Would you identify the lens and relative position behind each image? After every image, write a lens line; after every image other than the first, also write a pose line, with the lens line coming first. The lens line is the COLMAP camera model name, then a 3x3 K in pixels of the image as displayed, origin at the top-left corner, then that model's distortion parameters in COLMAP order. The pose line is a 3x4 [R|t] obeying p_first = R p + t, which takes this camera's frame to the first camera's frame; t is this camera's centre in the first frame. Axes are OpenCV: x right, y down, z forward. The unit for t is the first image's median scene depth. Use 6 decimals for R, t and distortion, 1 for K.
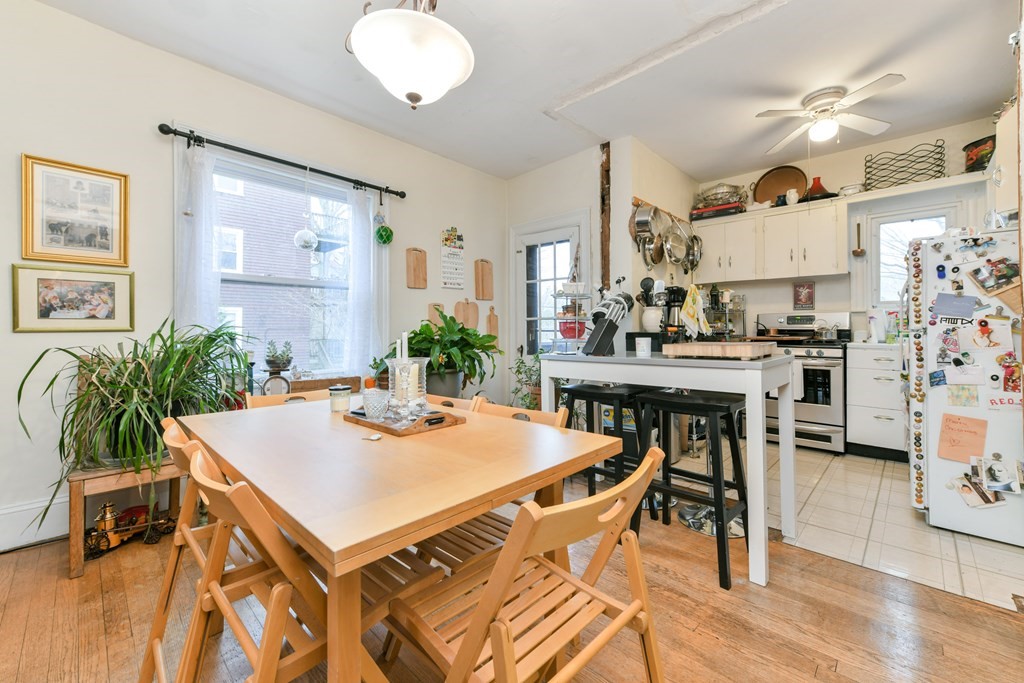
lens RADIAL K [[413.7, 0, 511.6], [0, 413.7, 330.6], [0, 0, 1]] dist [0.001770, 0.000298]
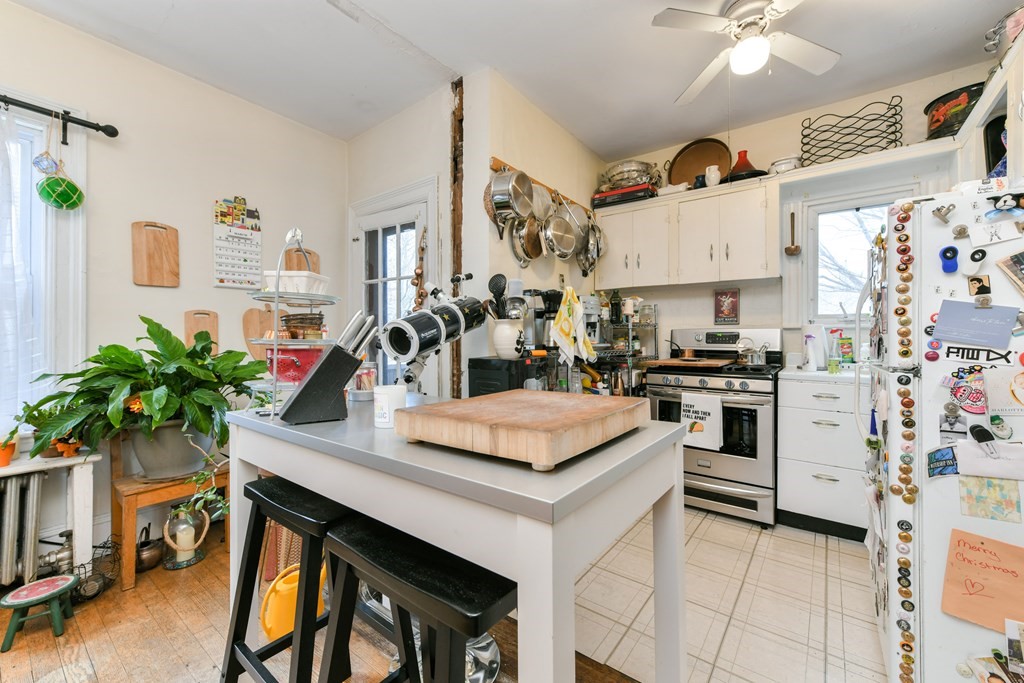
lens RADIAL K [[413.7, 0, 511.7], [0, 413.7, 341.9], [0, 0, 1]] dist [0.001770, 0.000298]
pose [[0.993203, 0.003421, 0.116341, 0.254146], [-0.003884, 0.999985, 0.003750, -0.022626], [-0.116326, -0.004177, 0.993202, 0.325486]]
